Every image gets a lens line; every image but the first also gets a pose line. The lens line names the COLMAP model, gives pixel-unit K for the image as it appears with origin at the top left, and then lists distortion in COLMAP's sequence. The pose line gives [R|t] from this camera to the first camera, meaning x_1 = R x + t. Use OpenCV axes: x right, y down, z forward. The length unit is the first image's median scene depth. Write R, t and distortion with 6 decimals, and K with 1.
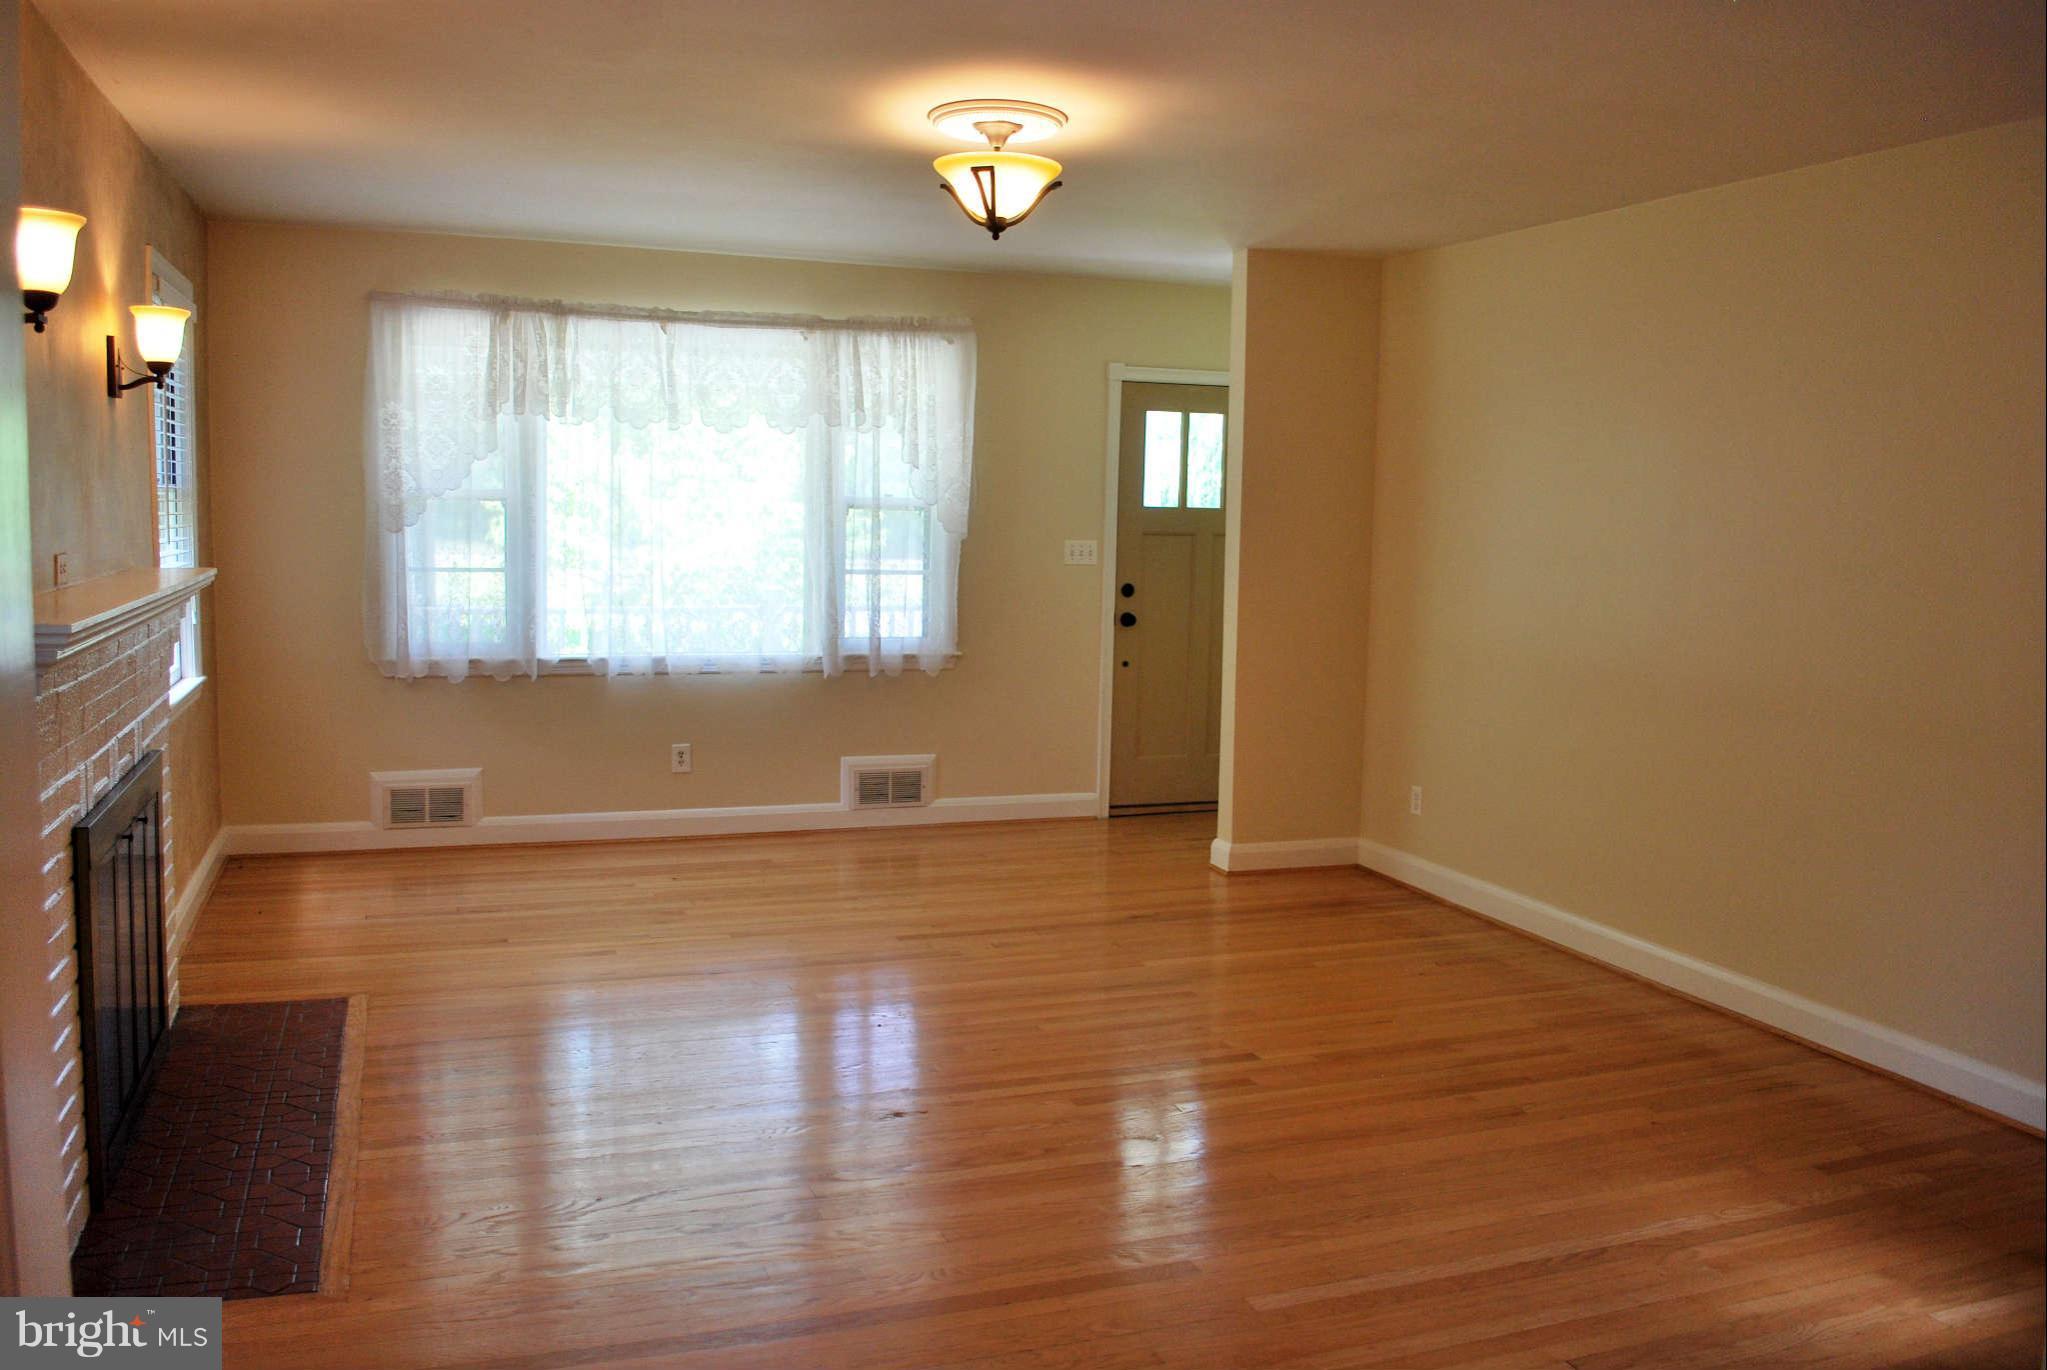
lens RADIAL K [[1612.4, 0, 1003.2], [0, 1612.4, 682.1], [0, 0, 1]] dist [-0.074297, 0.002389]
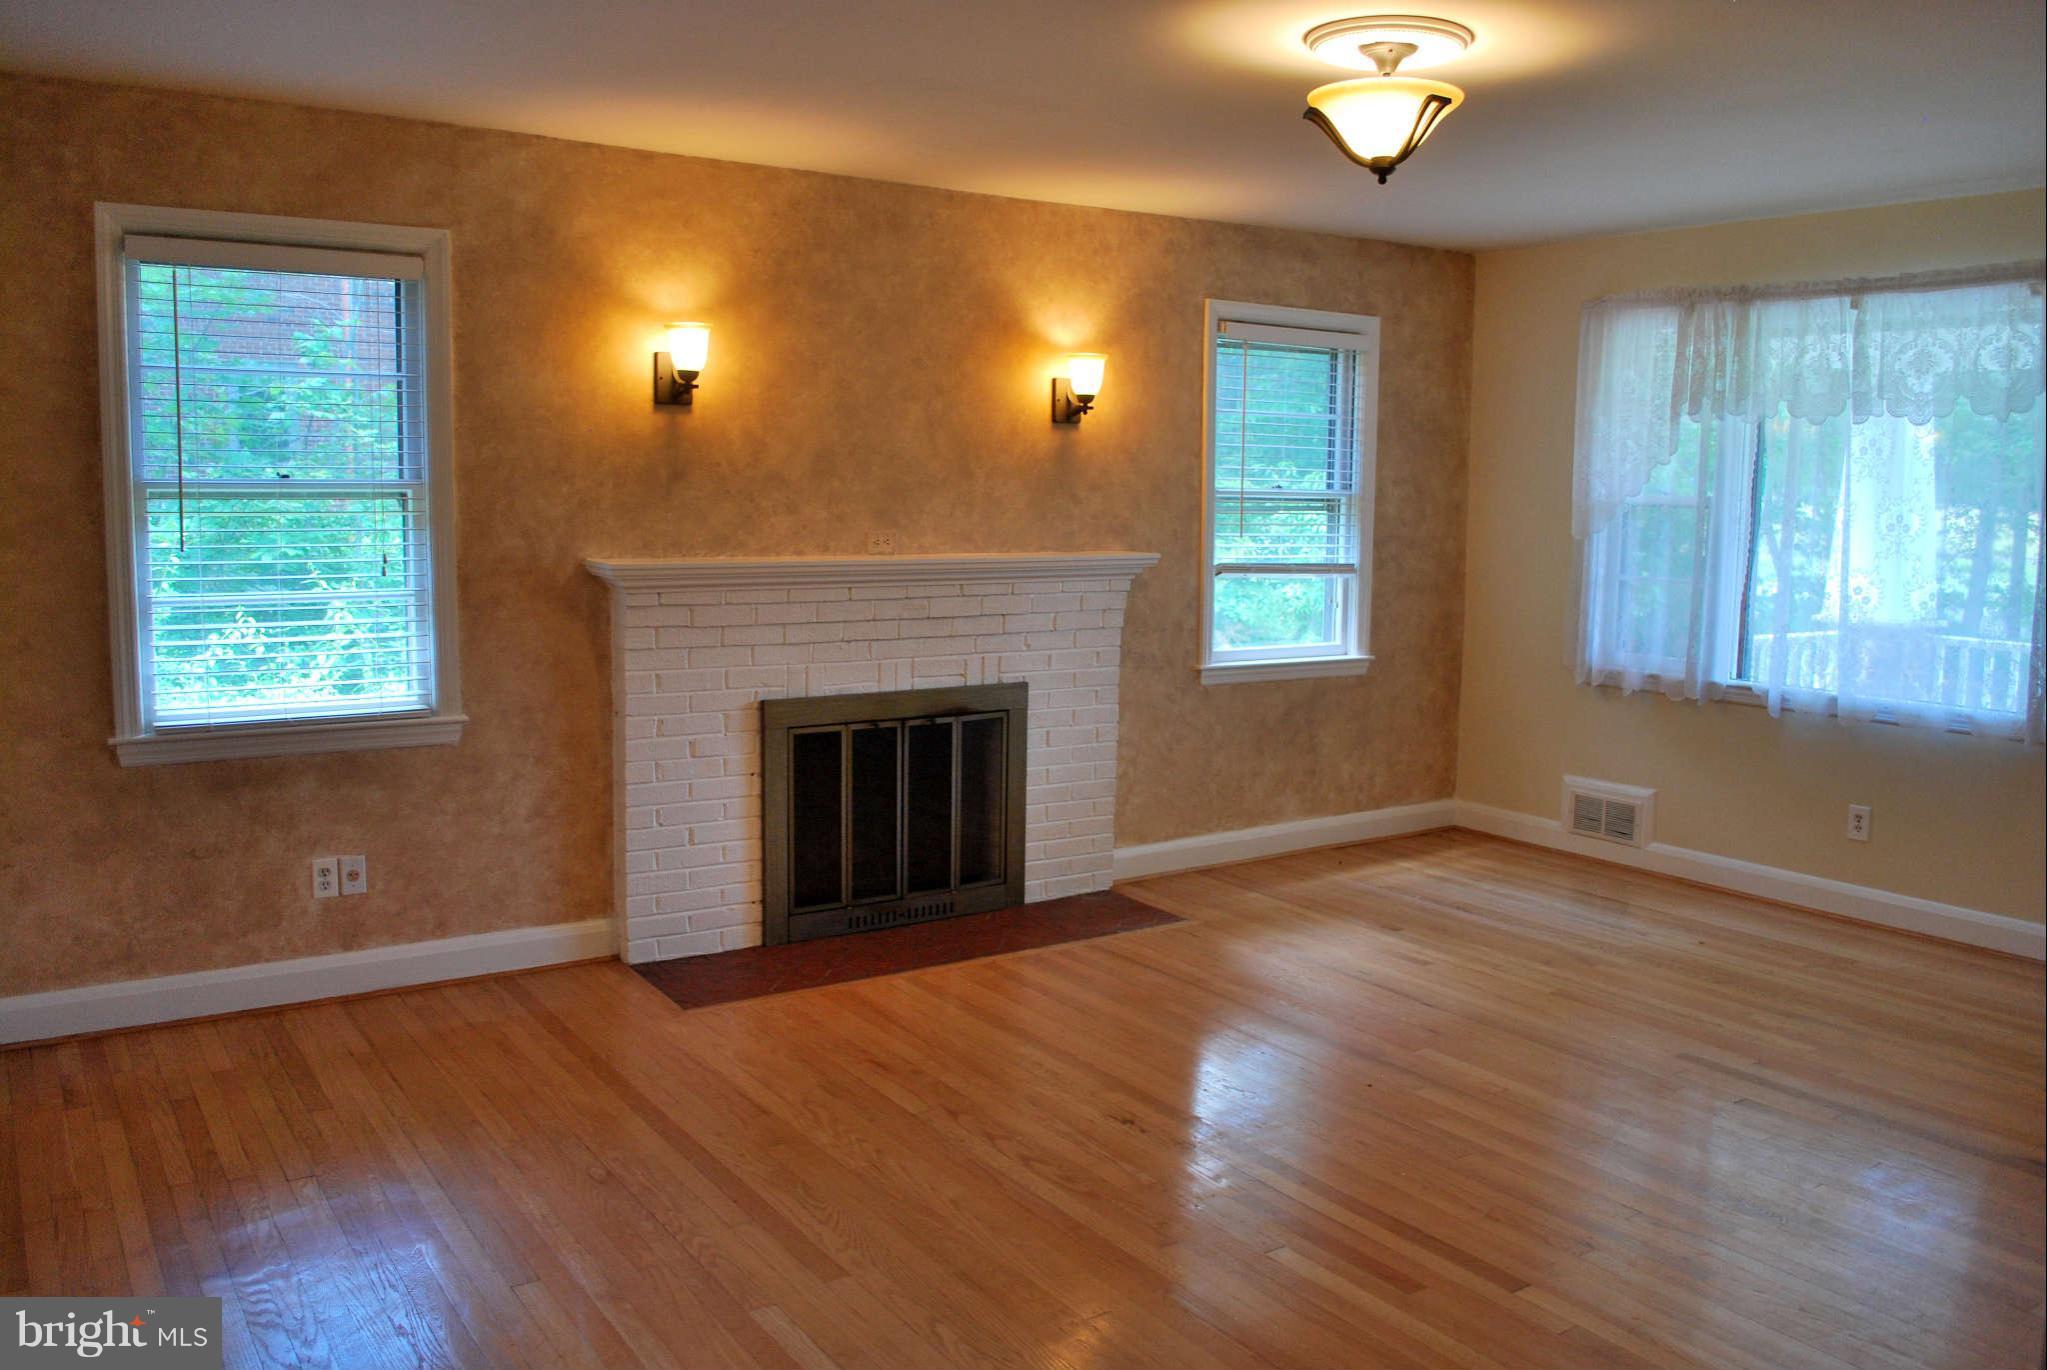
lens RADIAL K [[1612.4, 0, 1003.2], [0, 1612.4, 682.1], [0, 0, 1]] dist [-0.074297, 0.002389]
pose [[0.239810, 0.097472, -0.965914, 0.490753], [-0.115771, 0.990718, 0.071232, -0.032441], [0.963892, 0.094743, 0.248869, 0.390627]]
